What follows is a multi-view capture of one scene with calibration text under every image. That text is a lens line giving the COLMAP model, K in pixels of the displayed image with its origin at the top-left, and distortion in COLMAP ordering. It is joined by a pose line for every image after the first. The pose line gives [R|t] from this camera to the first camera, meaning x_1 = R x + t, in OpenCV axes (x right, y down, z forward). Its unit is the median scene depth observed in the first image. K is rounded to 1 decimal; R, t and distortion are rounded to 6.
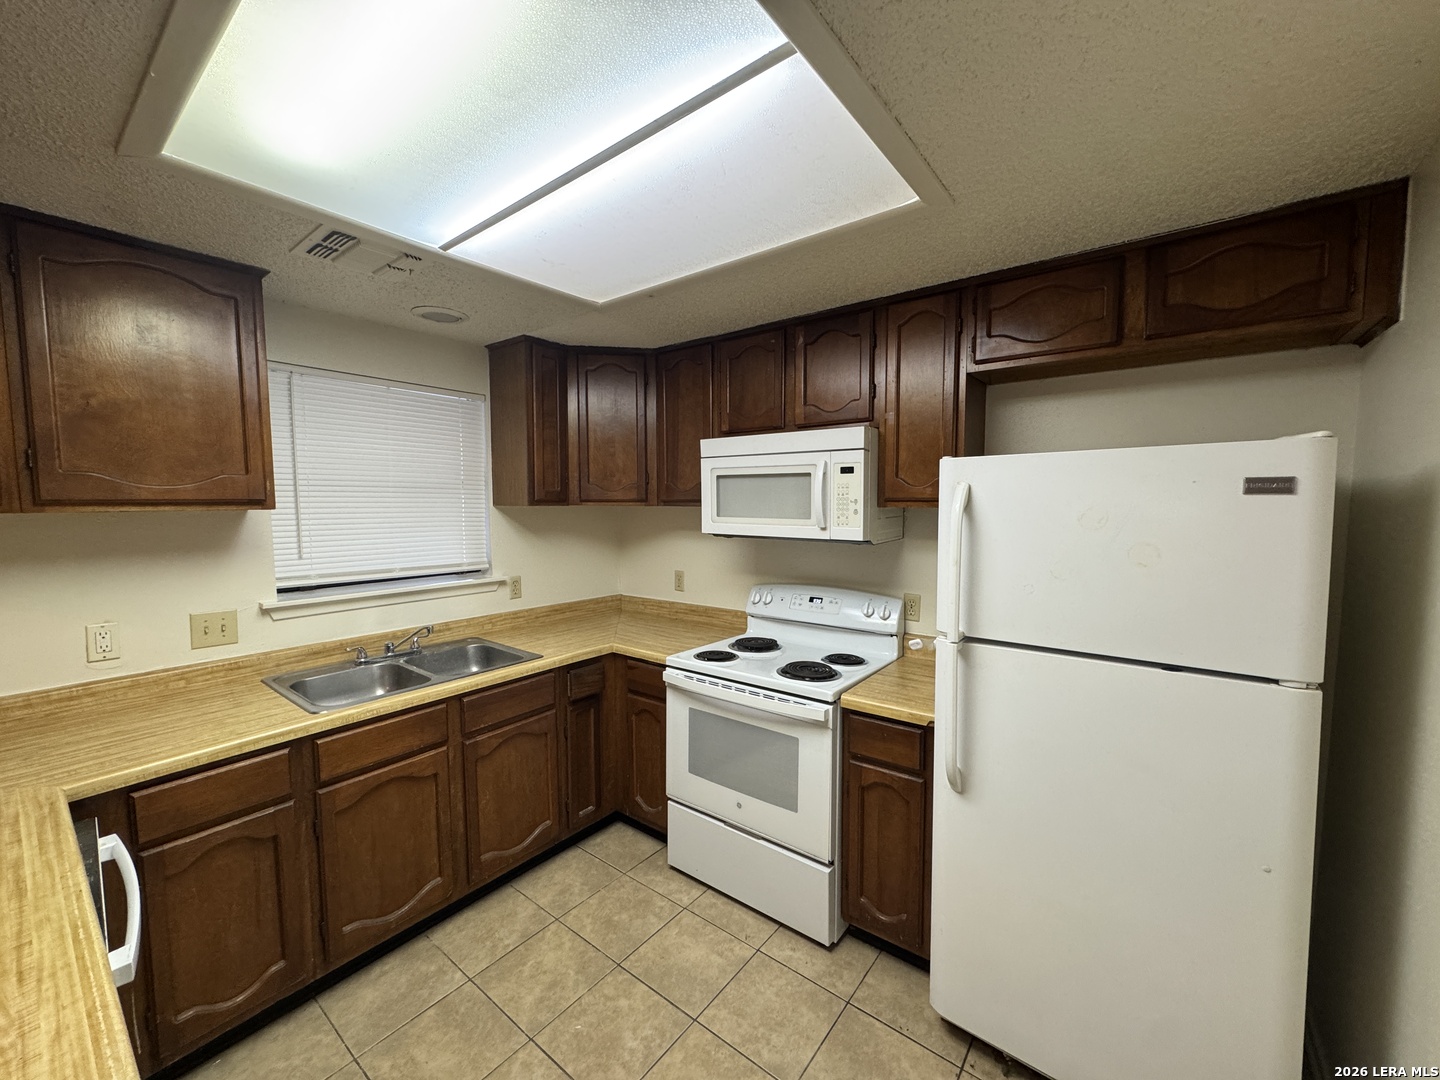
lens RADIAL K [[573.1, 0, 720.8], [0, 573.1, 536.5], [0, 0, 1]] dist [-0.003134, 0.000474]
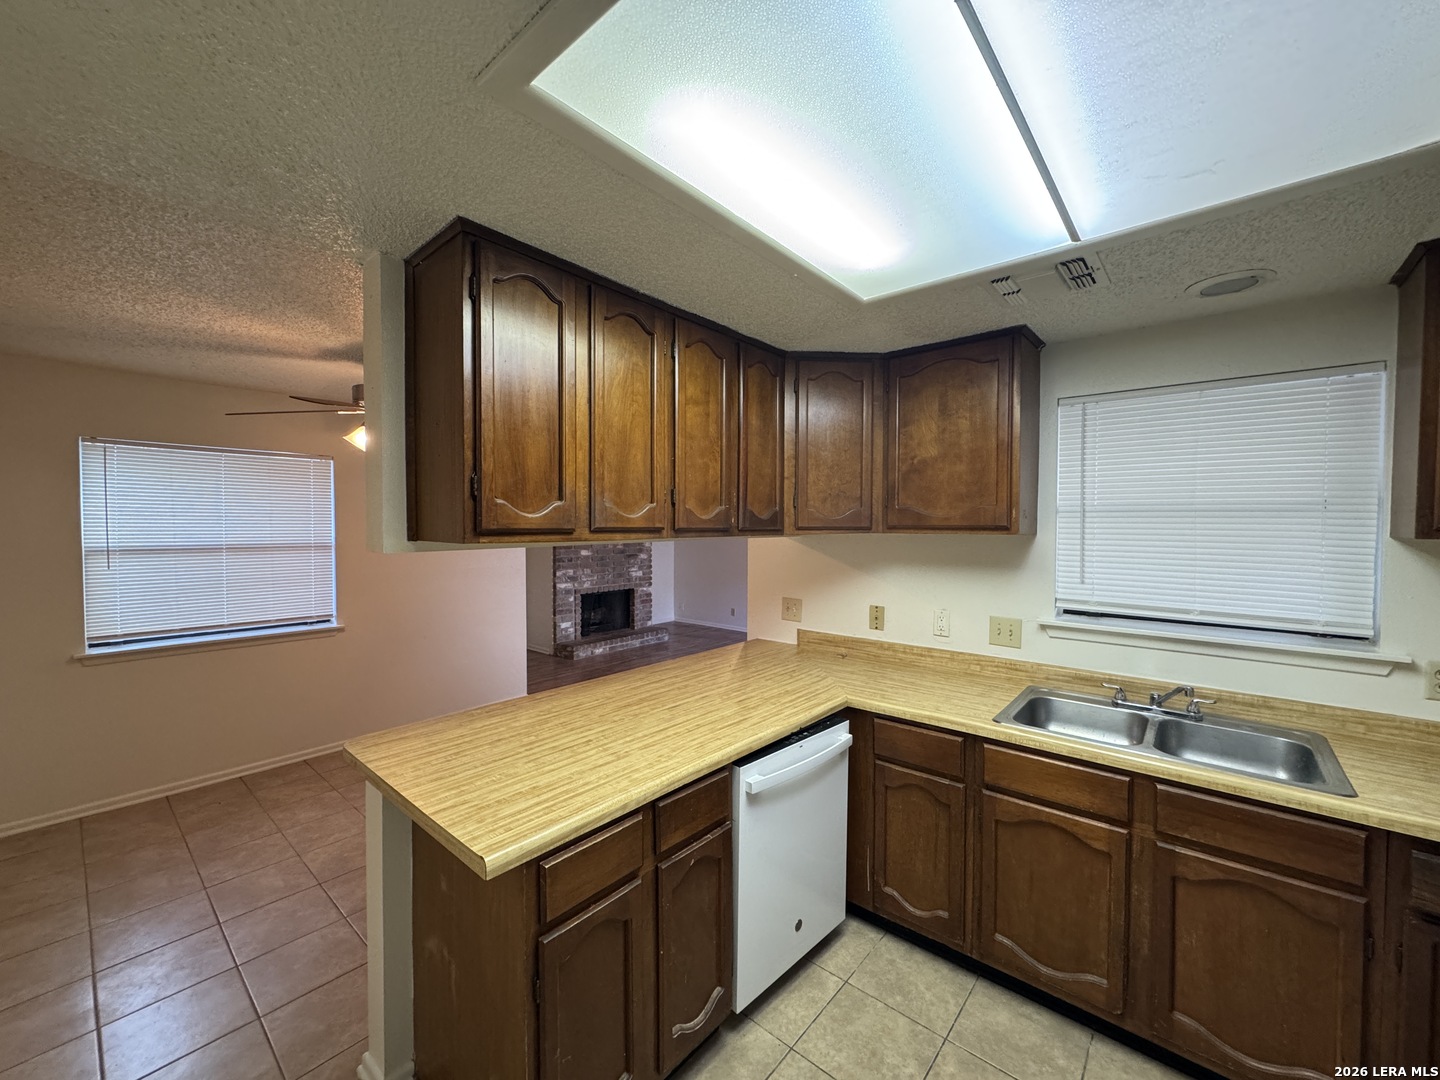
lens RADIAL K [[573.1, 0, 717.4], [0, 573.1, 537.1], [0, 0, 1]] dist [-0.003134, 0.000474]
pose [[-0.055469, 0.022855, -0.998199, 0.368404], [-0.066630, 0.997425, 0.026540, -0.032046], [0.996235, 0.067982, -0.053803, 0.458217]]
